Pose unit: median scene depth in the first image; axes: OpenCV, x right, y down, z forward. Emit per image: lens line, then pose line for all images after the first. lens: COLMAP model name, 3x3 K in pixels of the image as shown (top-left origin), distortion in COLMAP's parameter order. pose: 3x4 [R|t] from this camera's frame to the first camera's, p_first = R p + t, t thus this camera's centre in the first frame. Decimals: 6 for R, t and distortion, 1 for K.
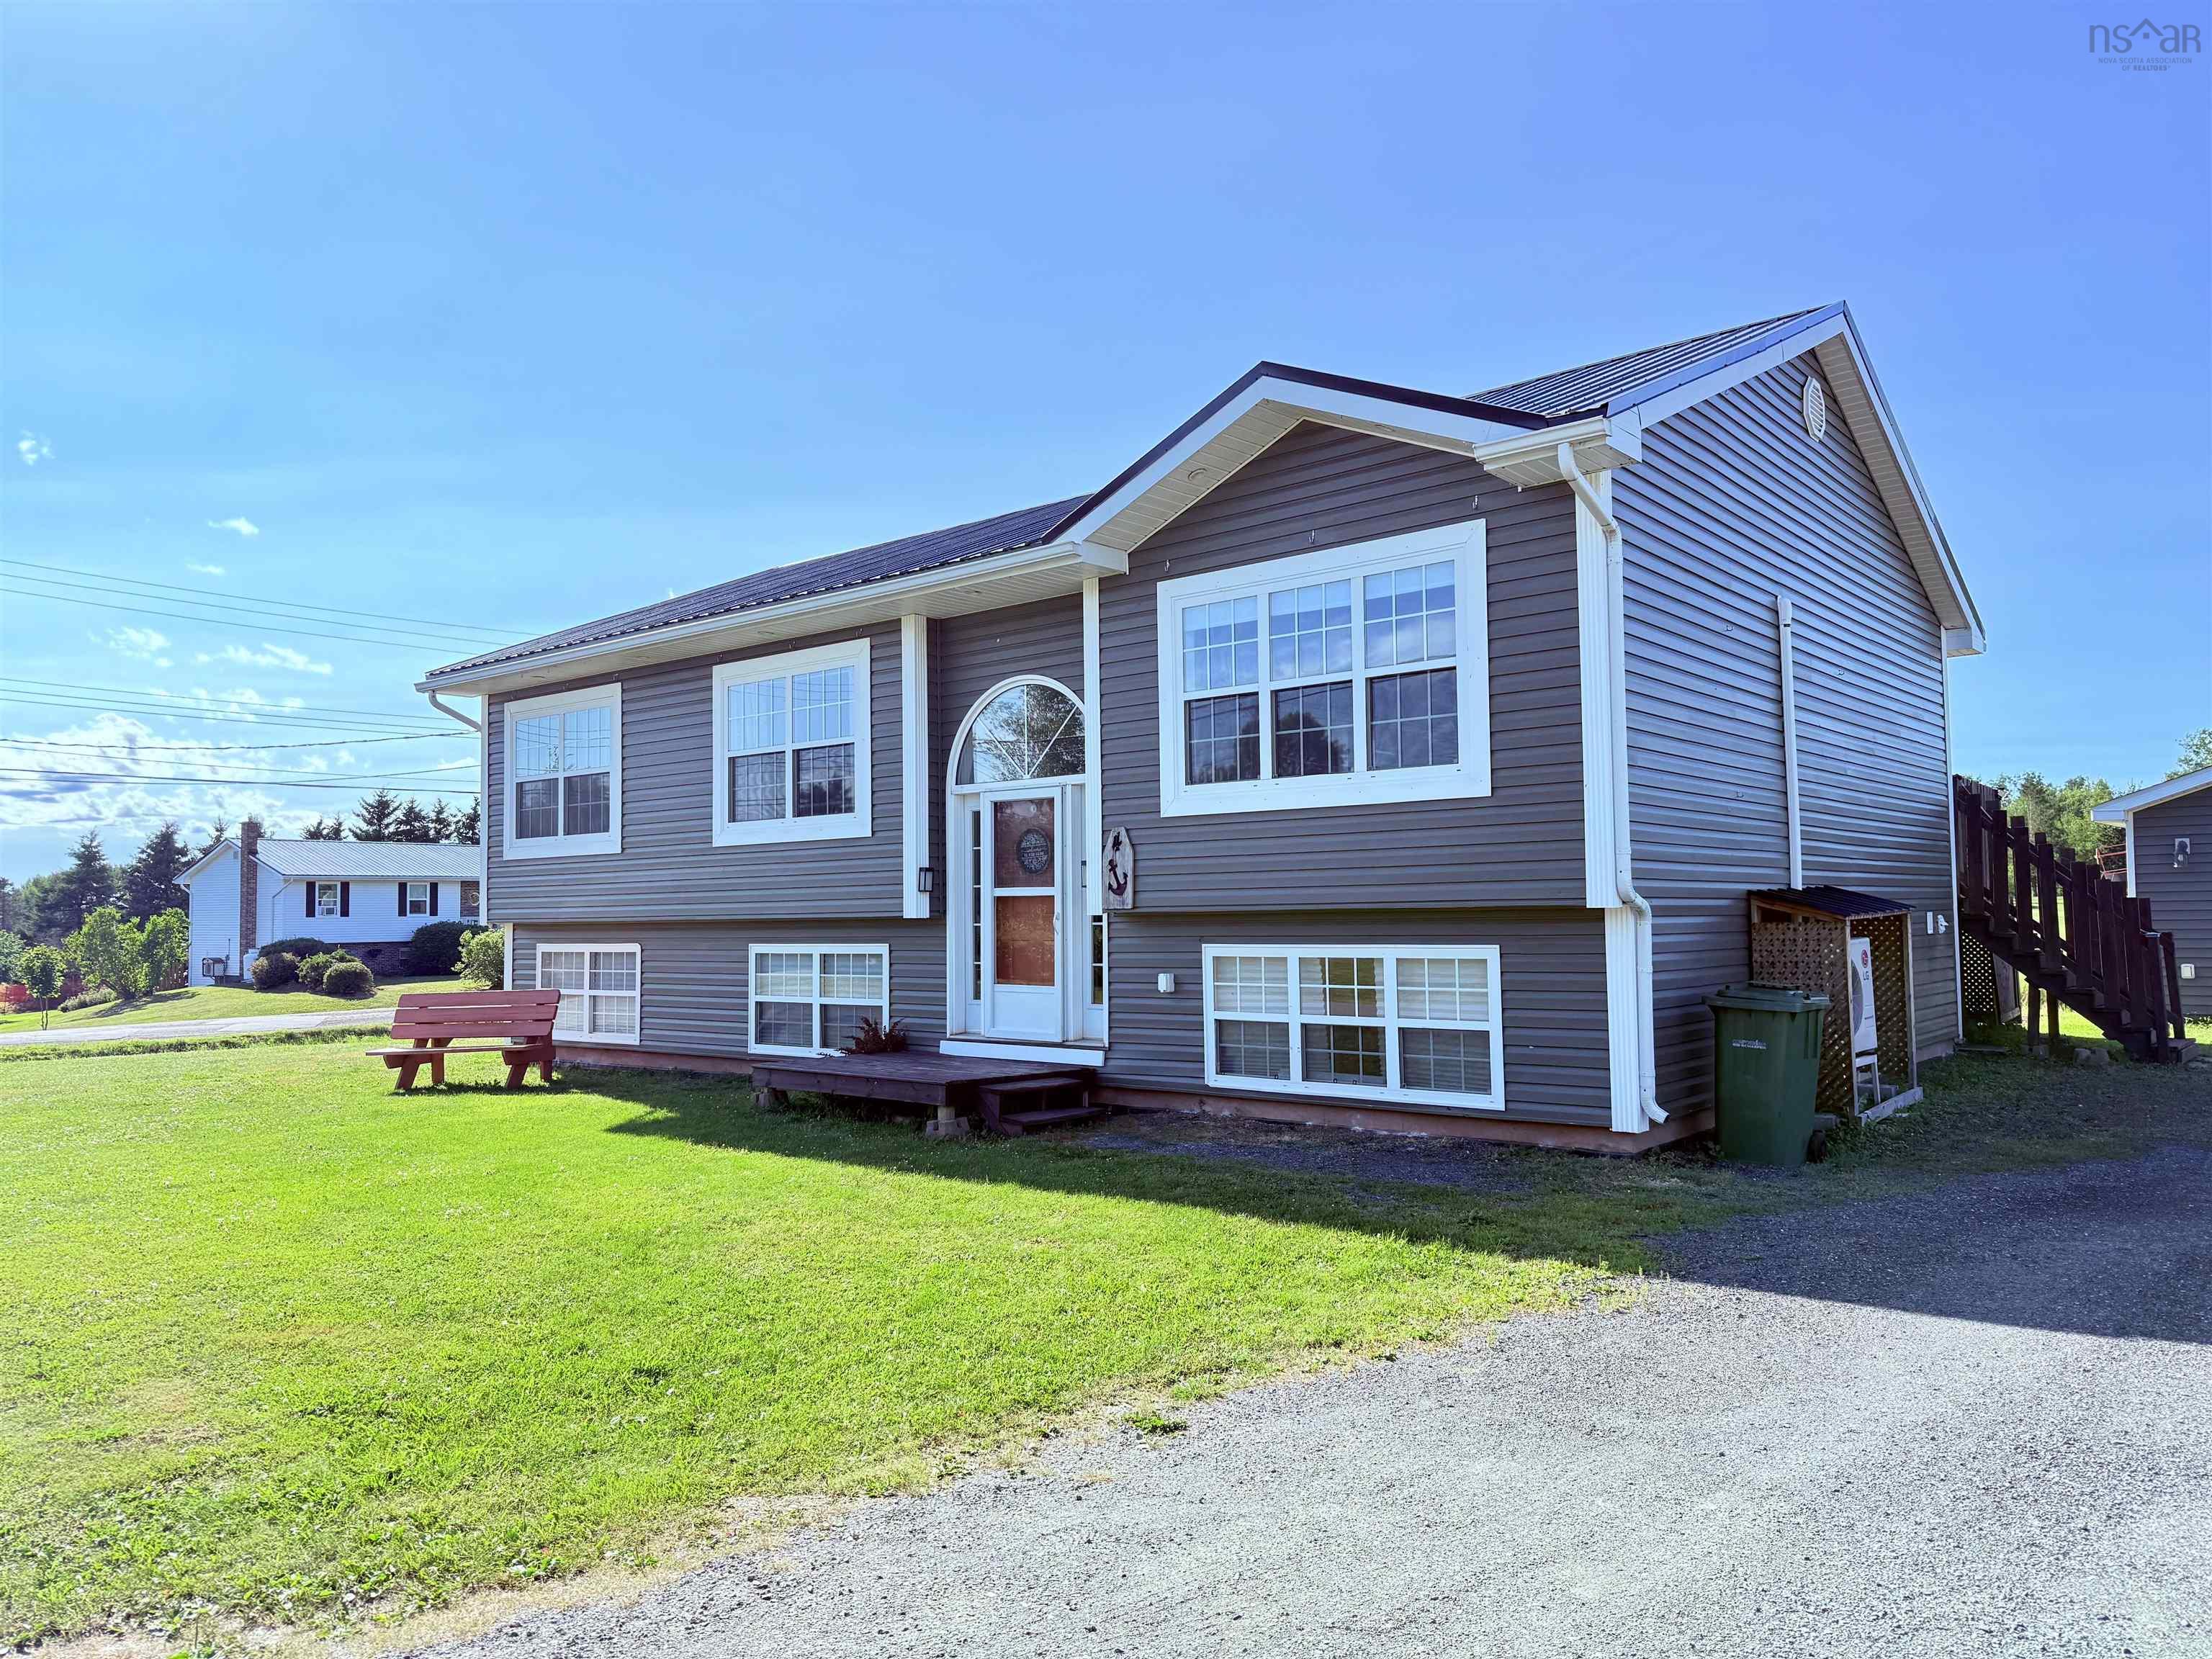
lens RADIAL K [[1558.9, 0, 1119.4], [0, 1558.9, 833.7], [0, 0, 1]] dist [0.056094, -0.013633]
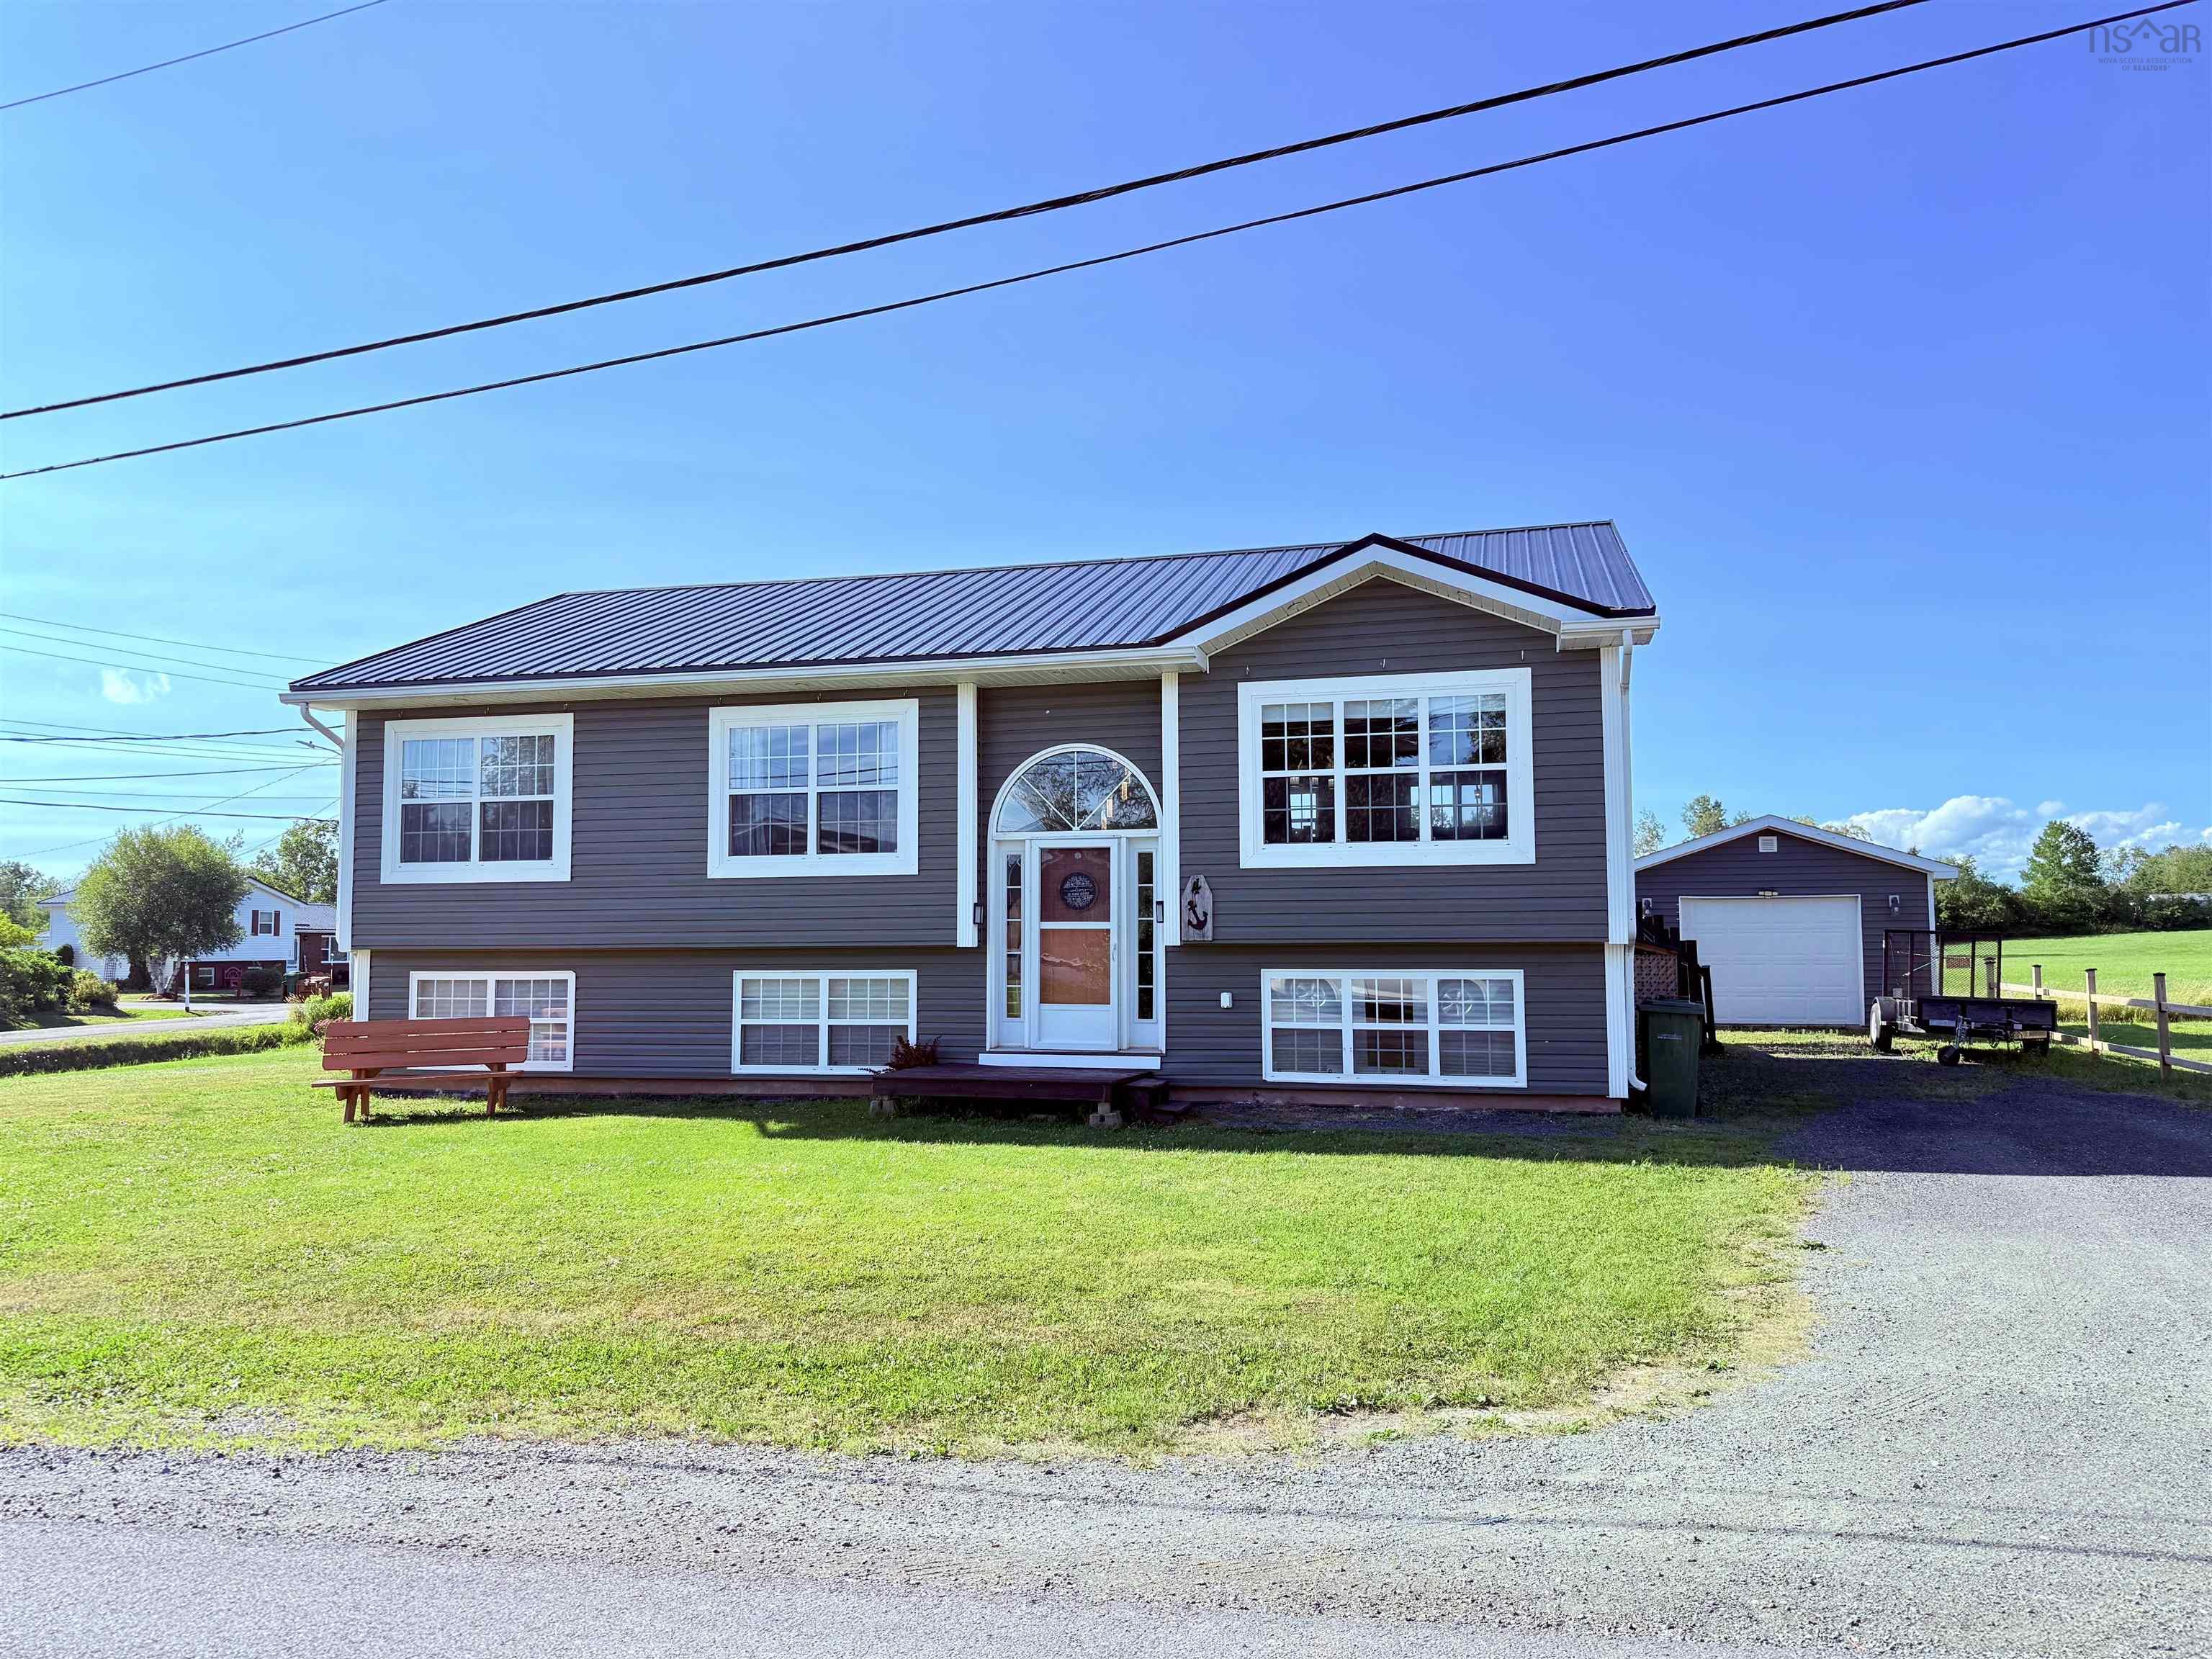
lens RADIAL K [[1558.9, 0, 1104.2], [0, 1558.9, 829.5], [0, 0, 1]] dist [0.056094, -0.013633]
pose [[0.901003, 0.043446, 0.431632, -0.608676], [-0.030521, 0.998855, -0.036829, 0.007746], [-0.432738, 0.020009, 0.901298, -0.090782]]
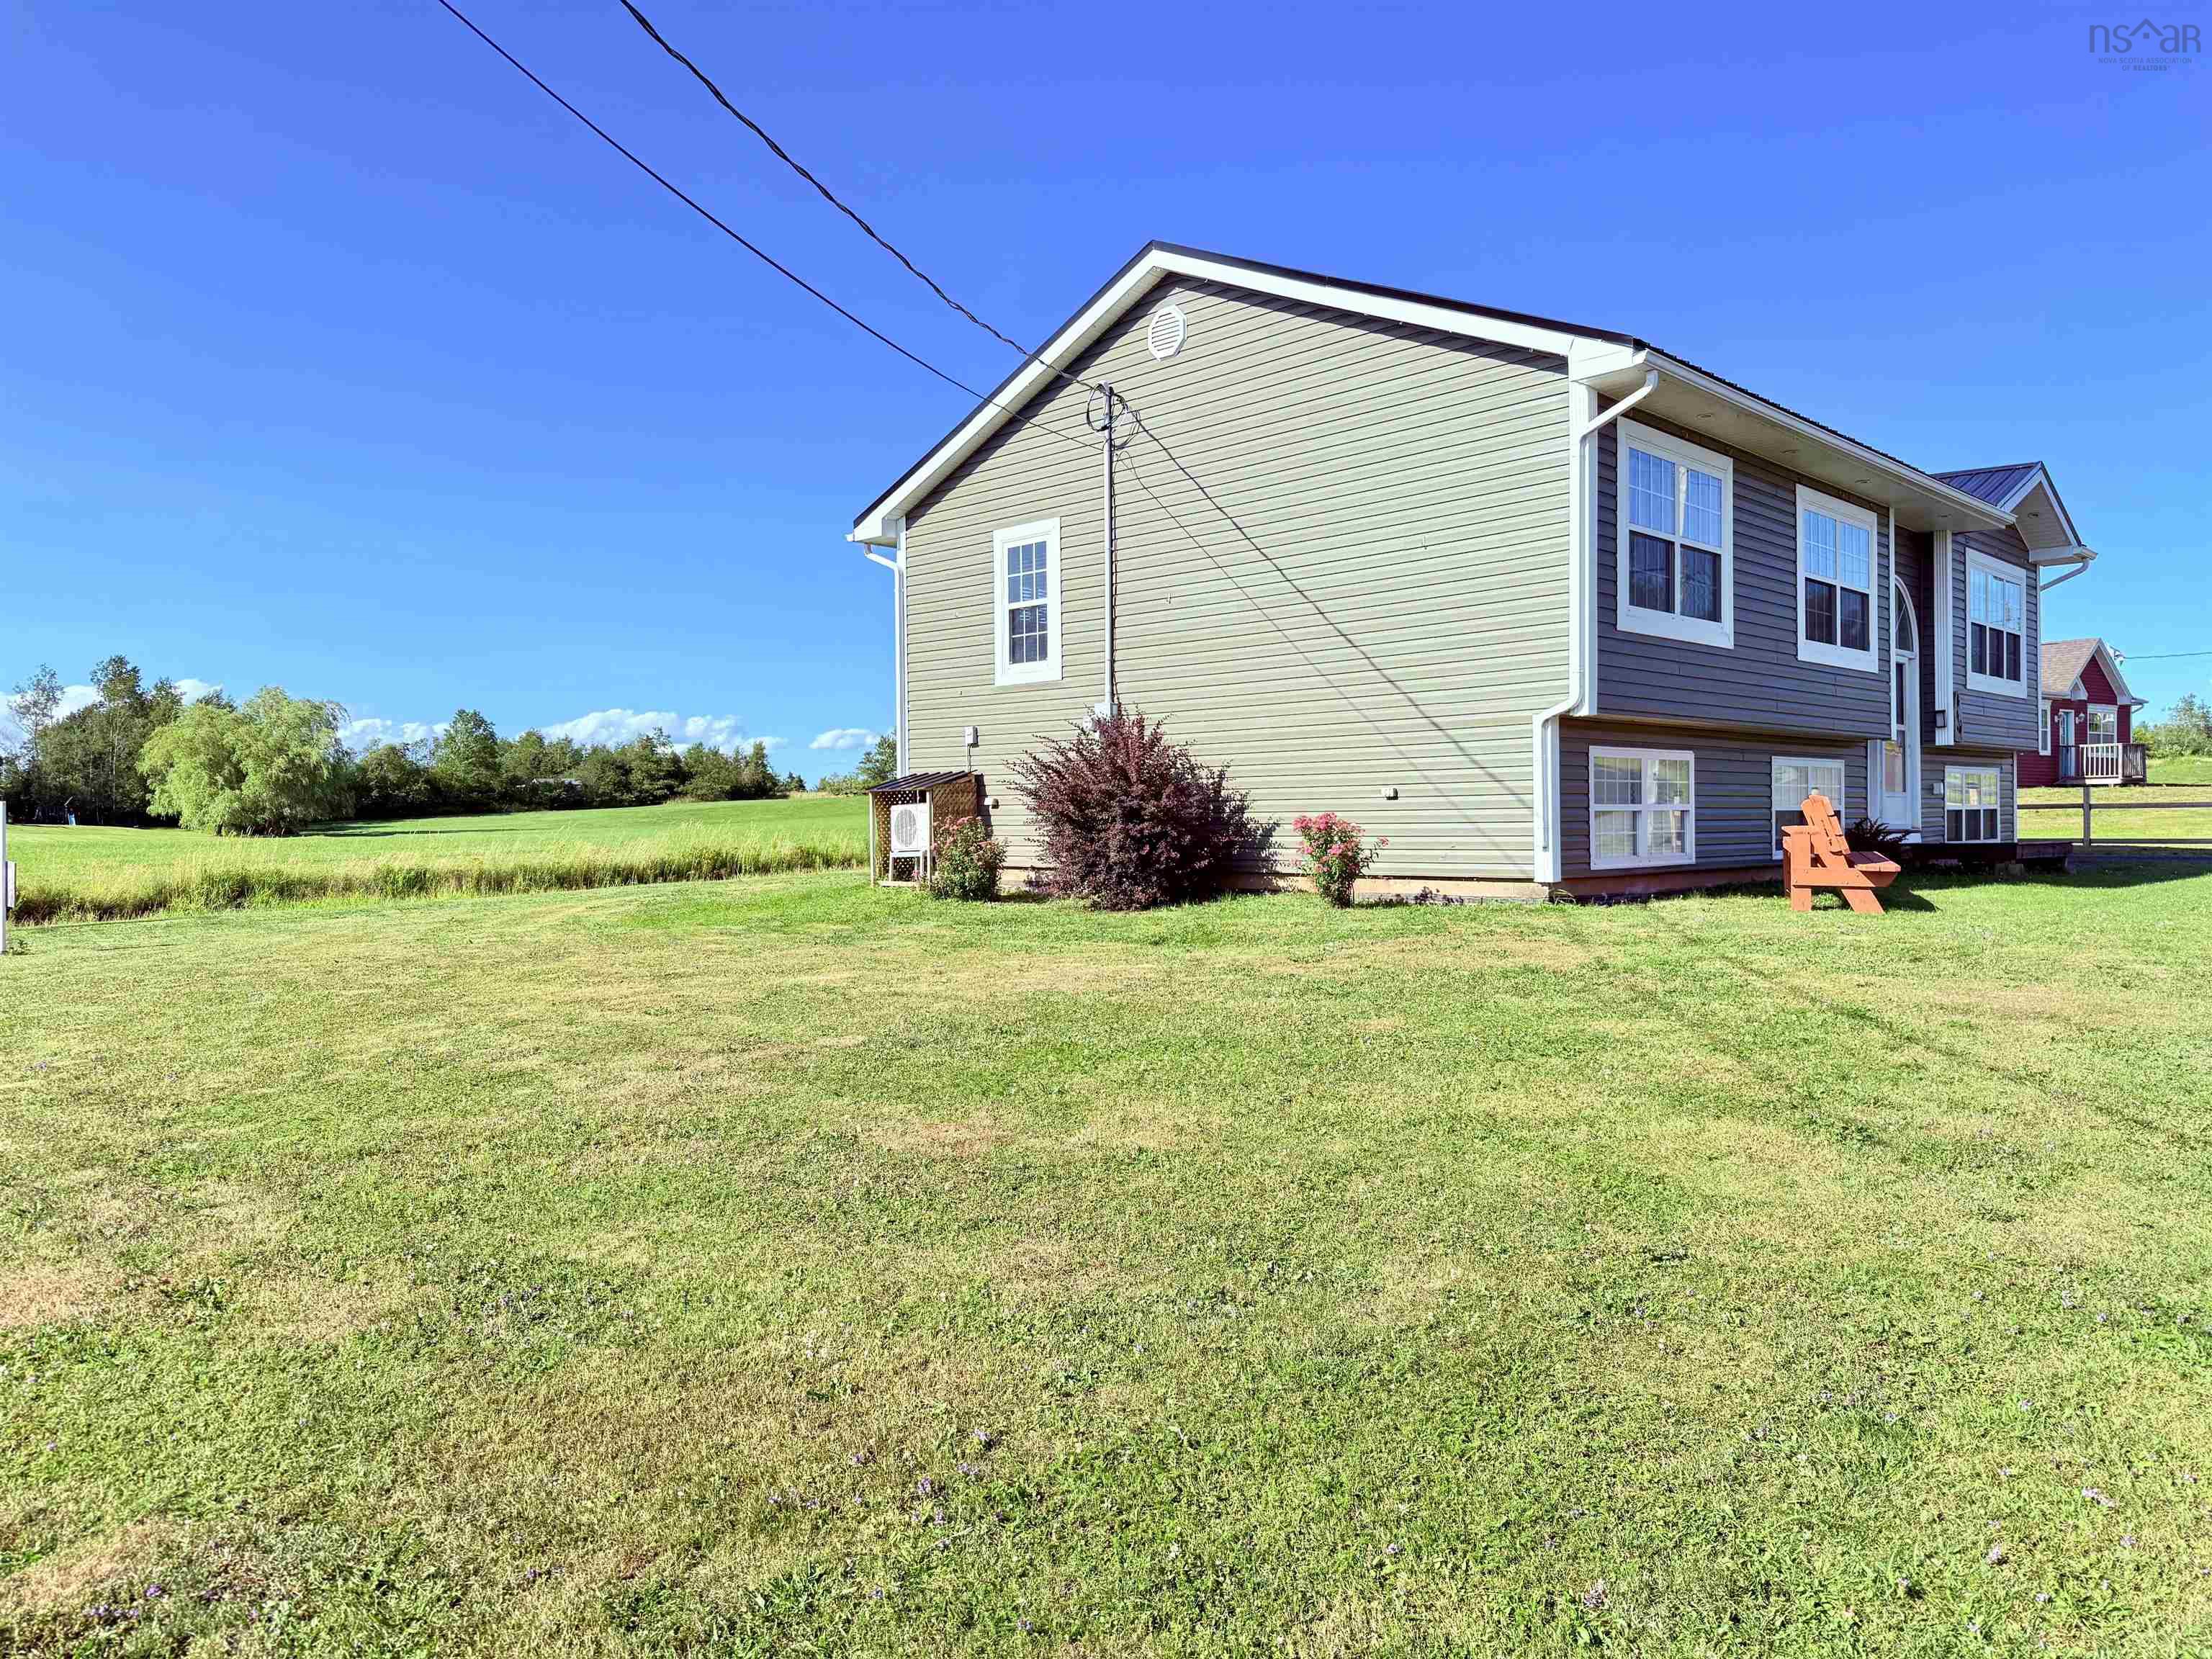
lens RADIAL K [[1558.9, 0, 1102.6], [0, 1558.9, 825.8], [0, 0, 1]] dist [0.056094, -0.013633]
pose [[0.097356, 0.013947, 0.995152, -1.709774], [-0.045658, 0.998912, -0.009533, 0.188964], [-0.994202, -0.044509, 0.097887, 1.722560]]
